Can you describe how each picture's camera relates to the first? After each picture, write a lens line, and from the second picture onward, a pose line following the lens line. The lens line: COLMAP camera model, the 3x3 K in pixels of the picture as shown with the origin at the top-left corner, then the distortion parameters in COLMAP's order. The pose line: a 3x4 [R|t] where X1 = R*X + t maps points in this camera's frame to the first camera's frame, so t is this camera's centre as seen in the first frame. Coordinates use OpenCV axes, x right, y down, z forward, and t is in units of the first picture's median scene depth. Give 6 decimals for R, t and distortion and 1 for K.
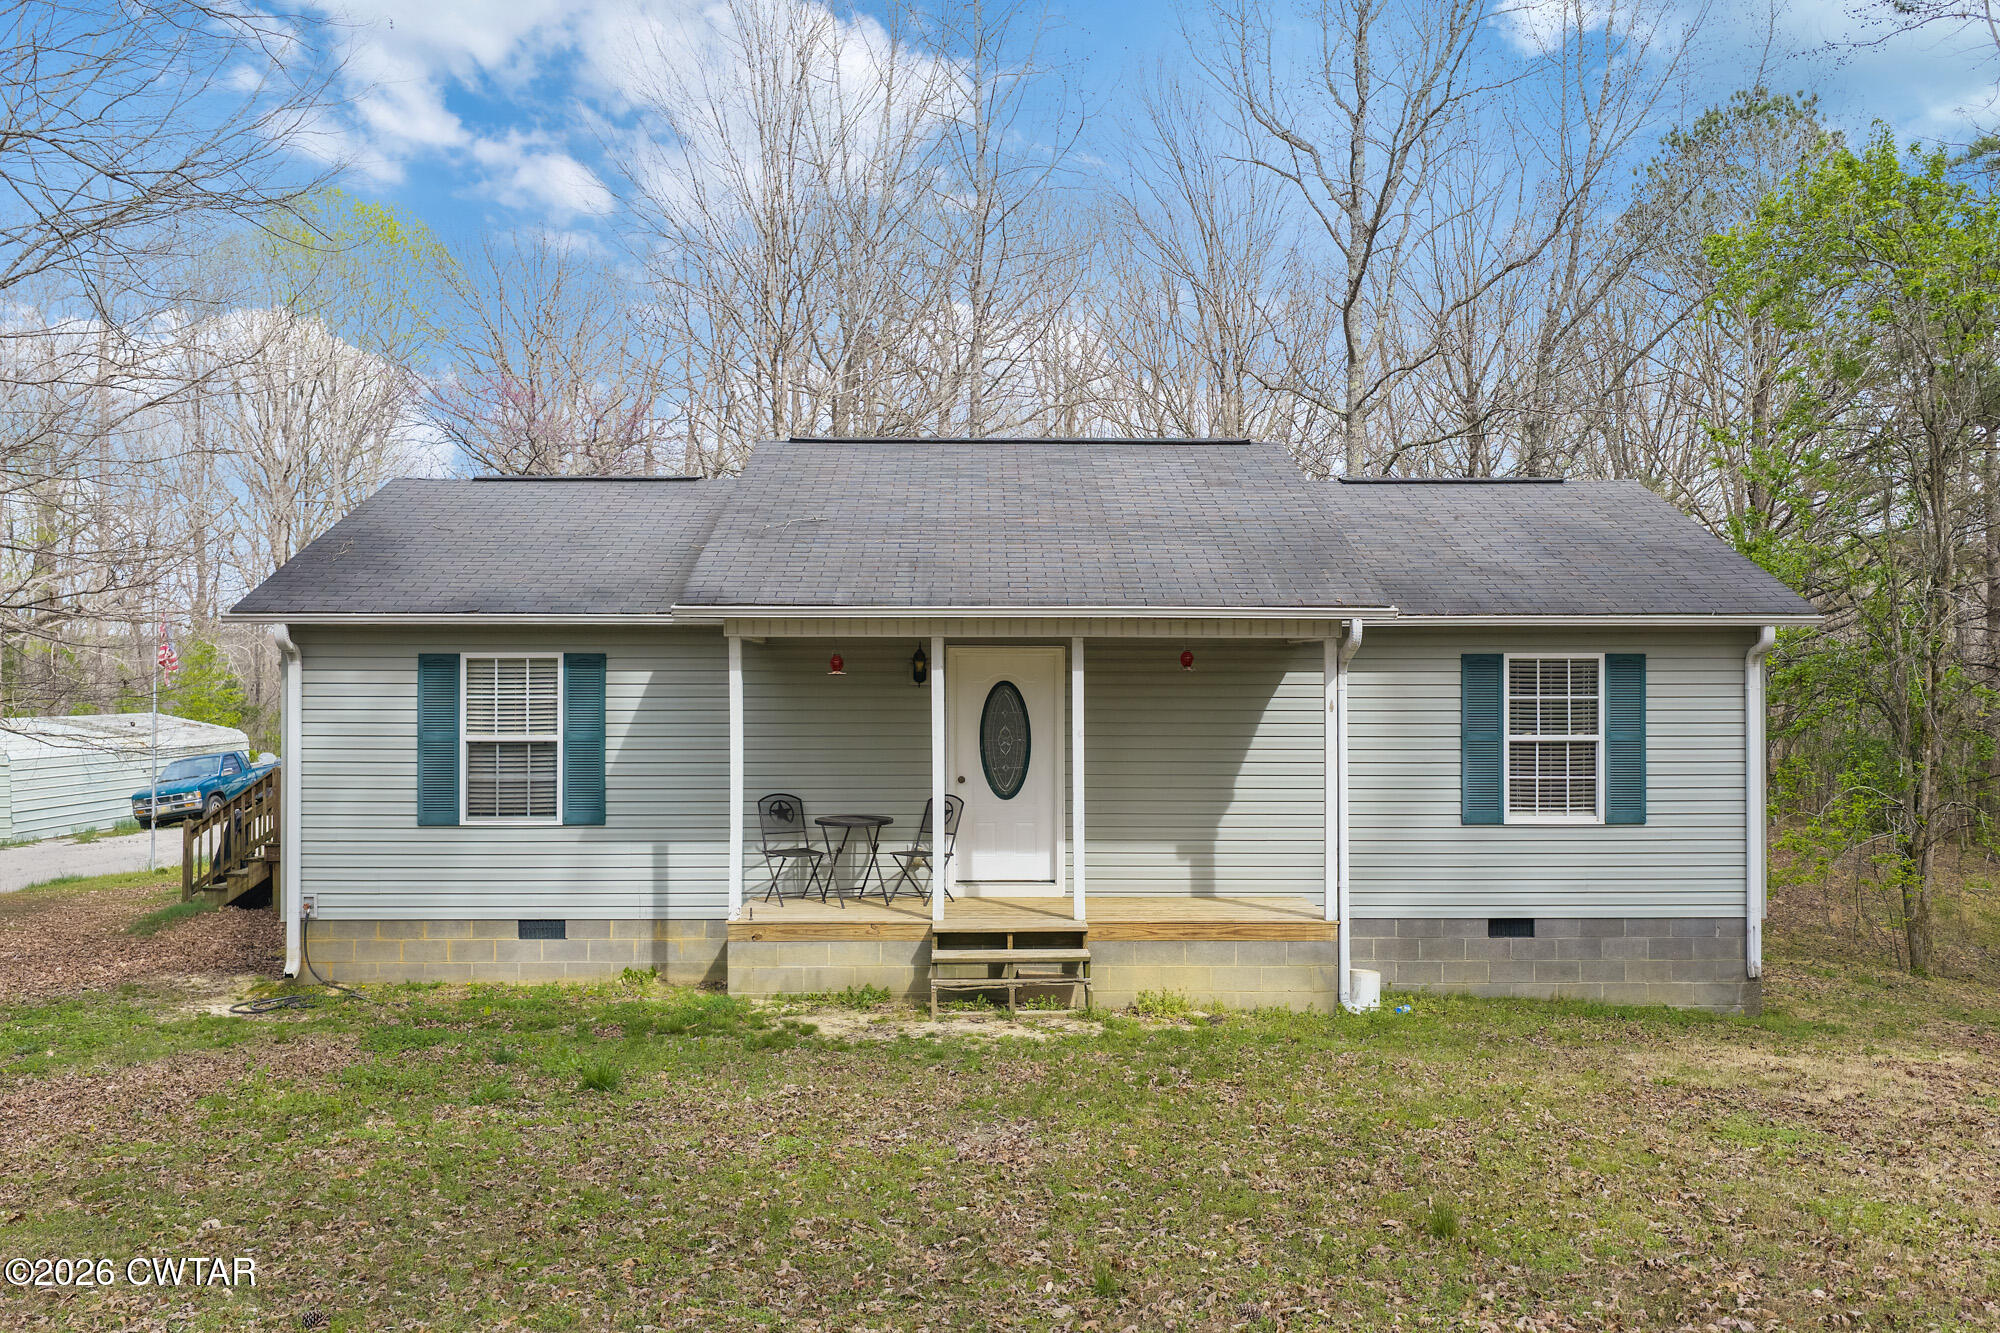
lens RADIAL K [[1662.3, 0, 1007.9], [0, 1662.3, 678.9], [0, 0, 1]] dist [-0.001594, -0.000917]
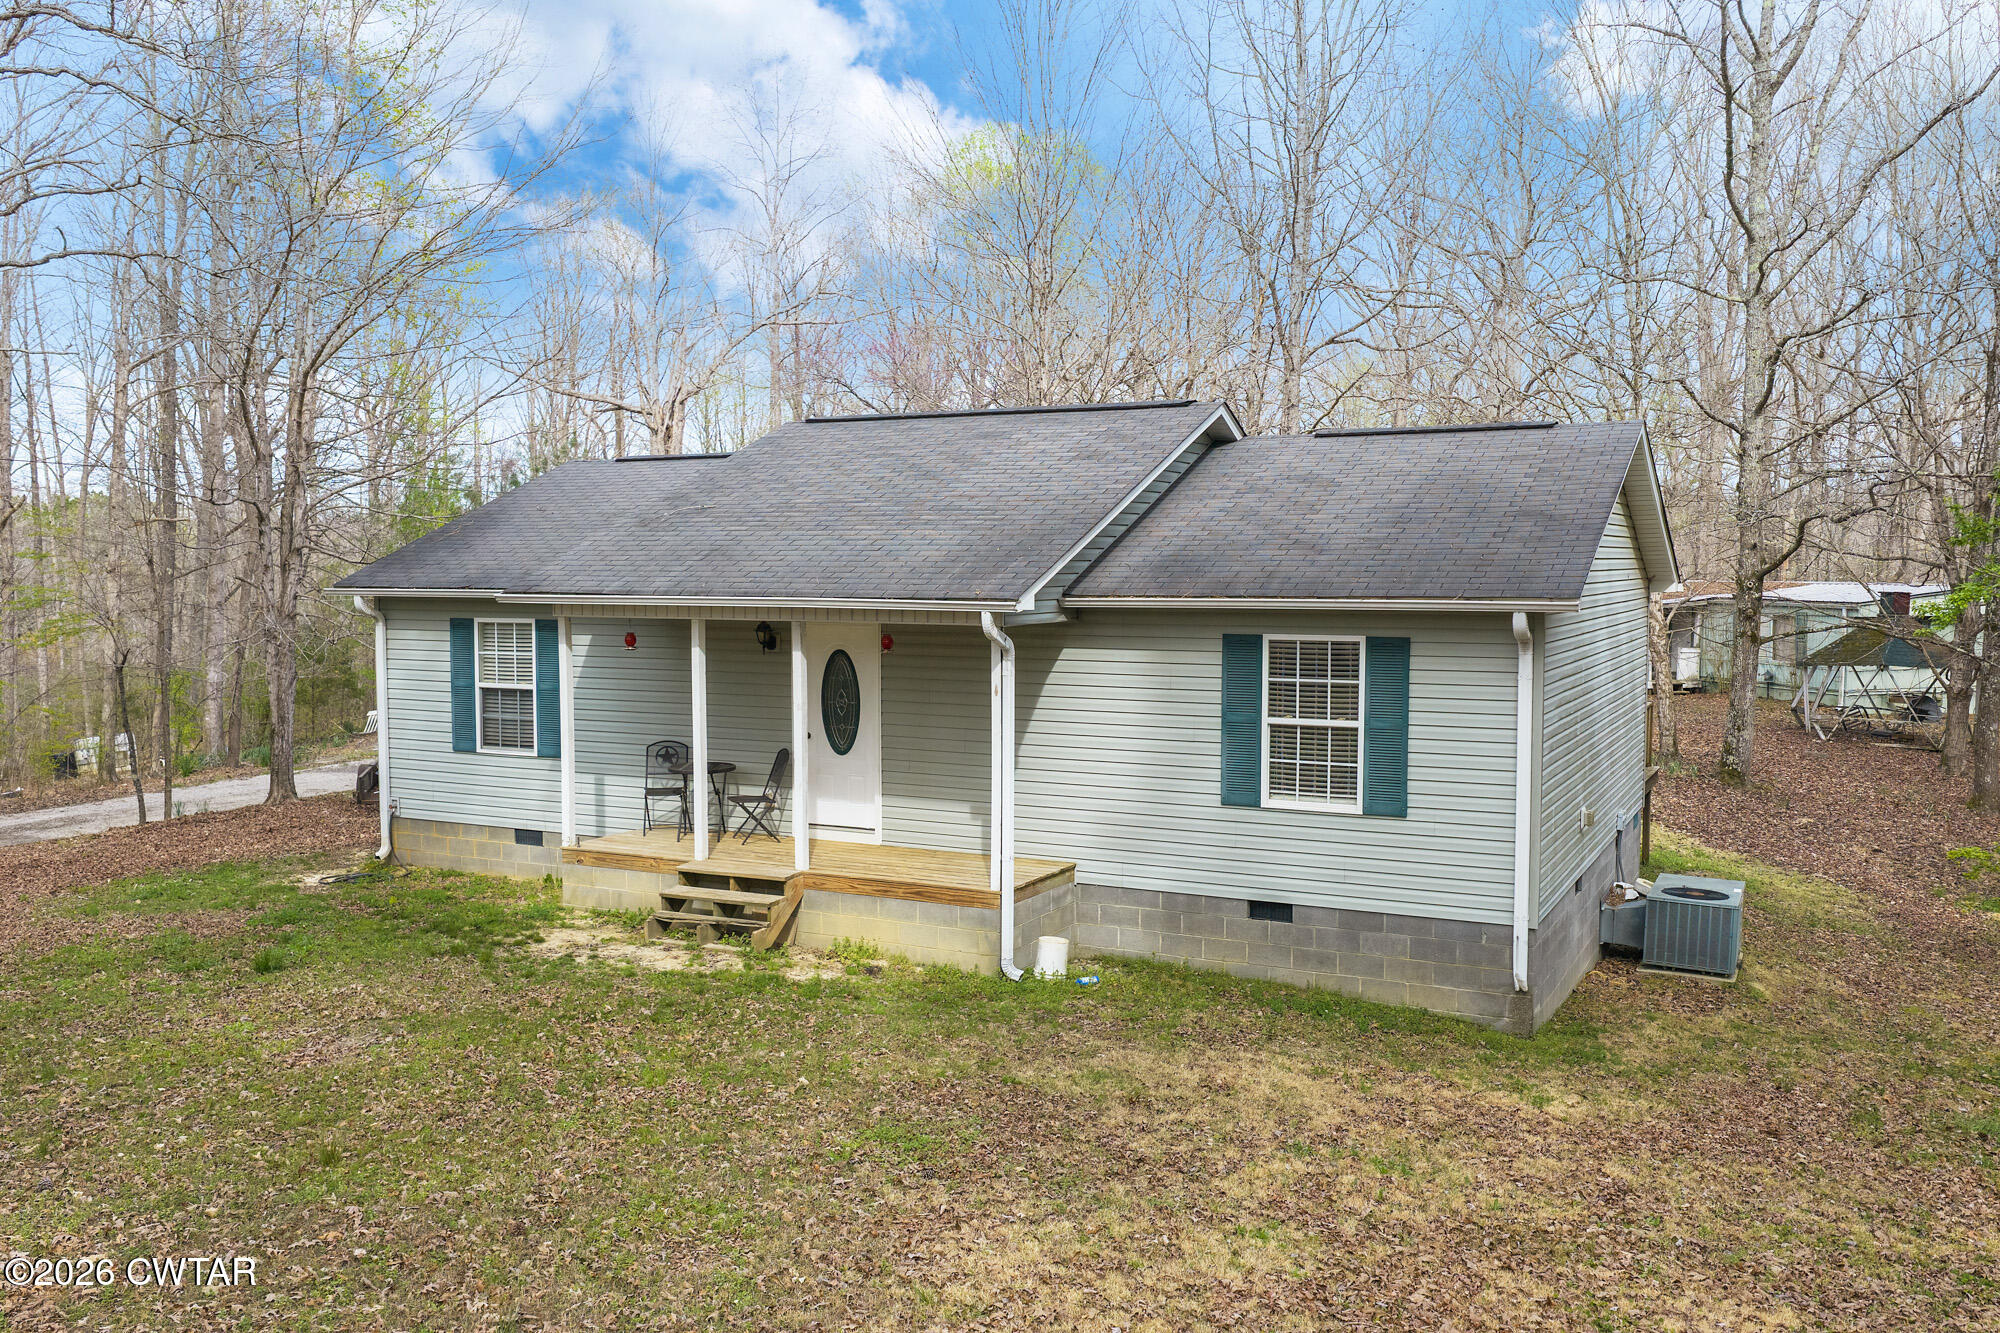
lens RADIAL K [[1662.3, 0, 1007.9], [0, 1662.3, 678.9], [0, 0, 1]] dist [-0.001594, -0.000917]
pose [[0.882409, 0.033043, -0.469322, 0.626540], [0.003235, 0.997081, 0.076284, -0.064324], [0.470473, -0.068832, 0.879726, 0.066996]]
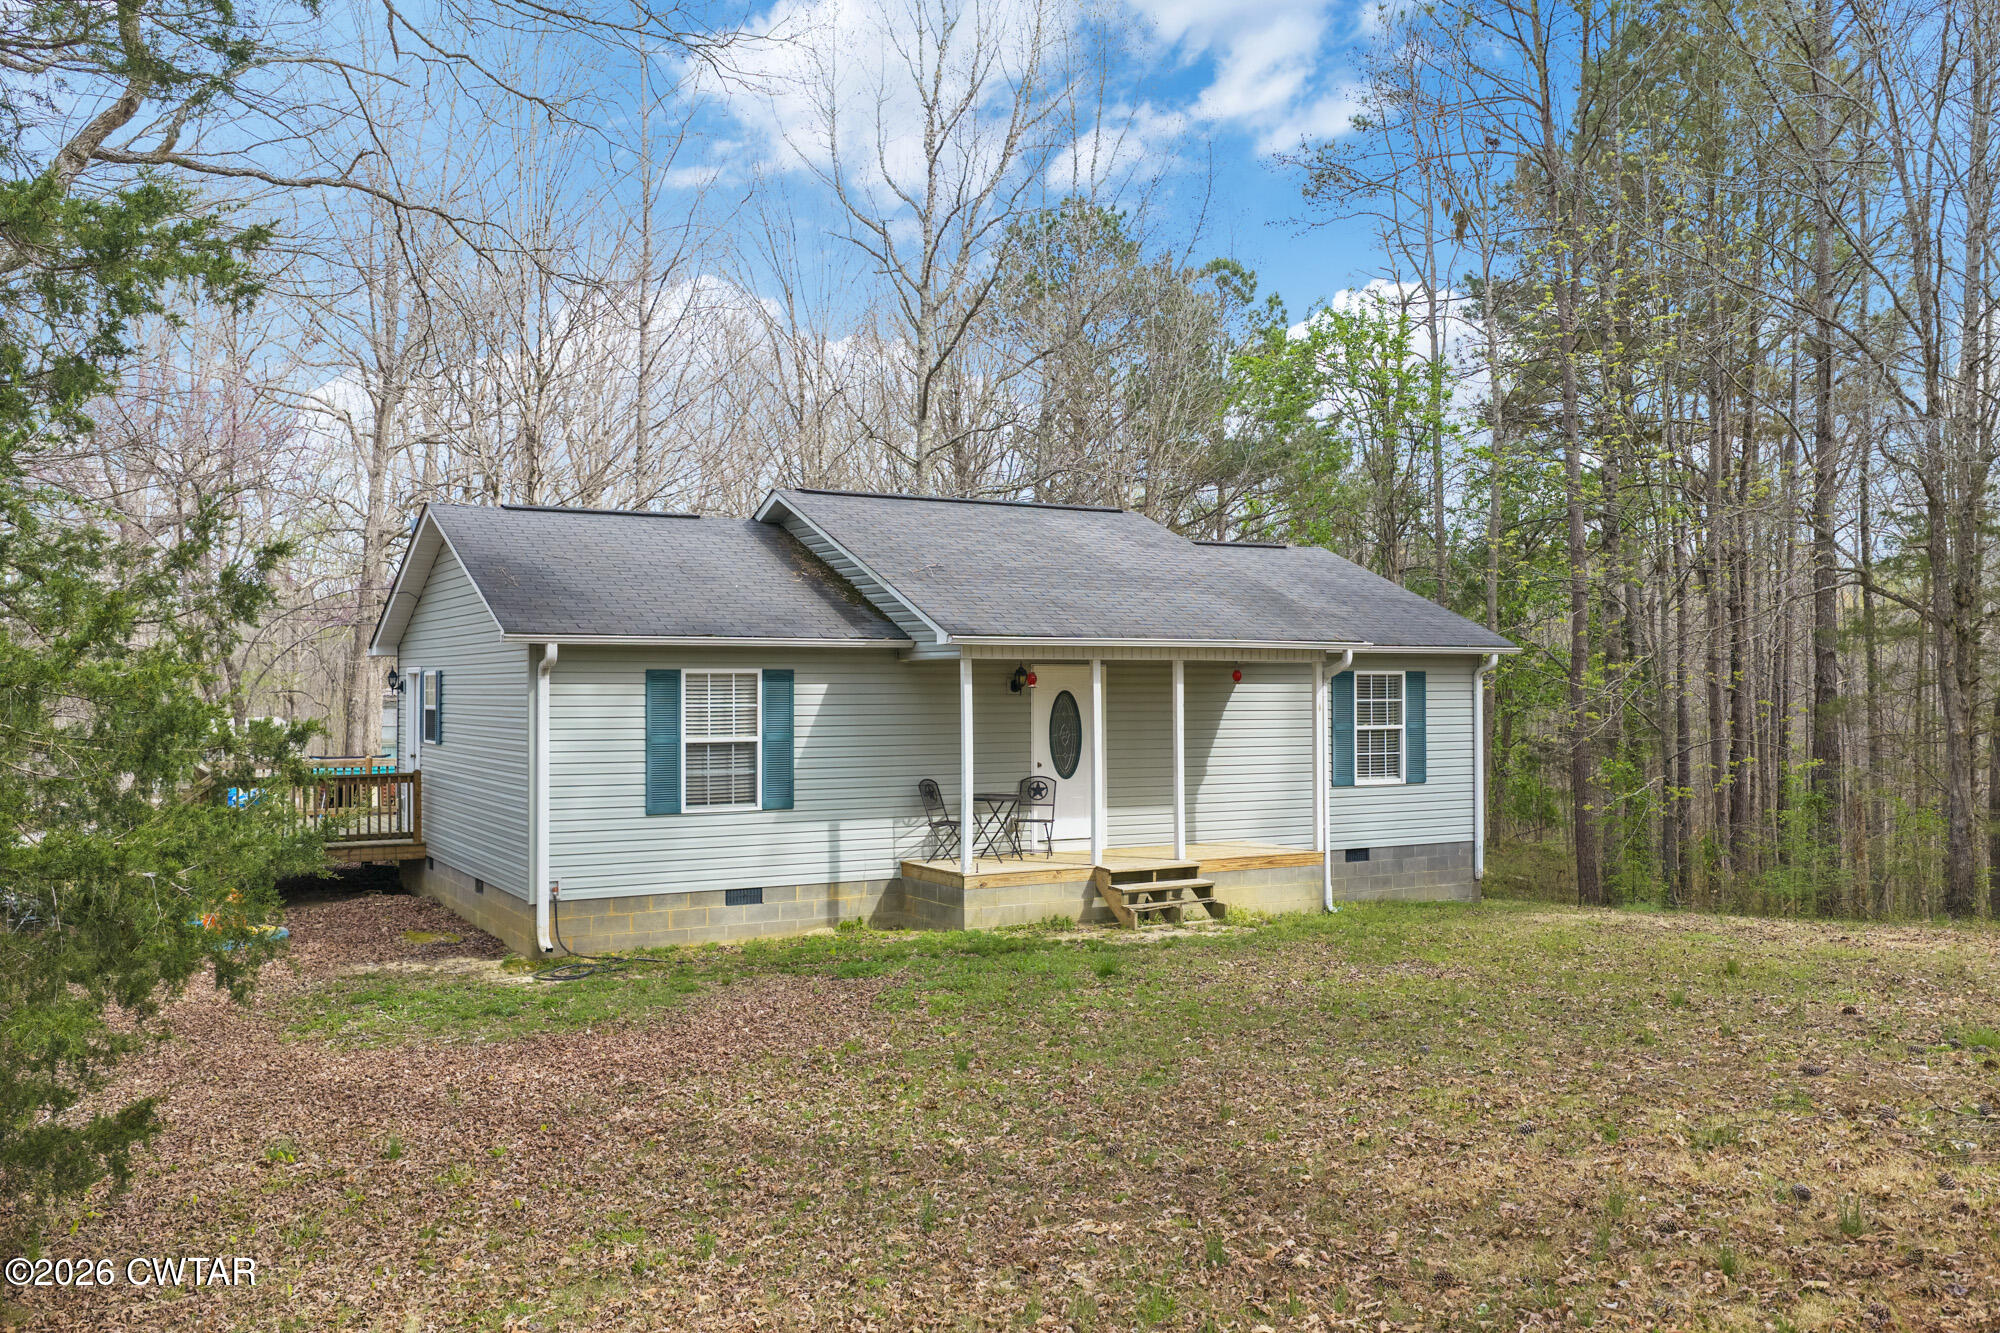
lens RADIAL K [[1662.3, 0, 1007.9], [0, 1662.3, 678.9], [0, 0, 1]] dist [-0.001594, -0.000917]
pose [[0.876922, -0.000284, 0.480633, -0.690095], [0.001818, 0.999995, -0.002727, -0.004764], [-0.480629, 0.003265, 0.876918, -0.157002]]
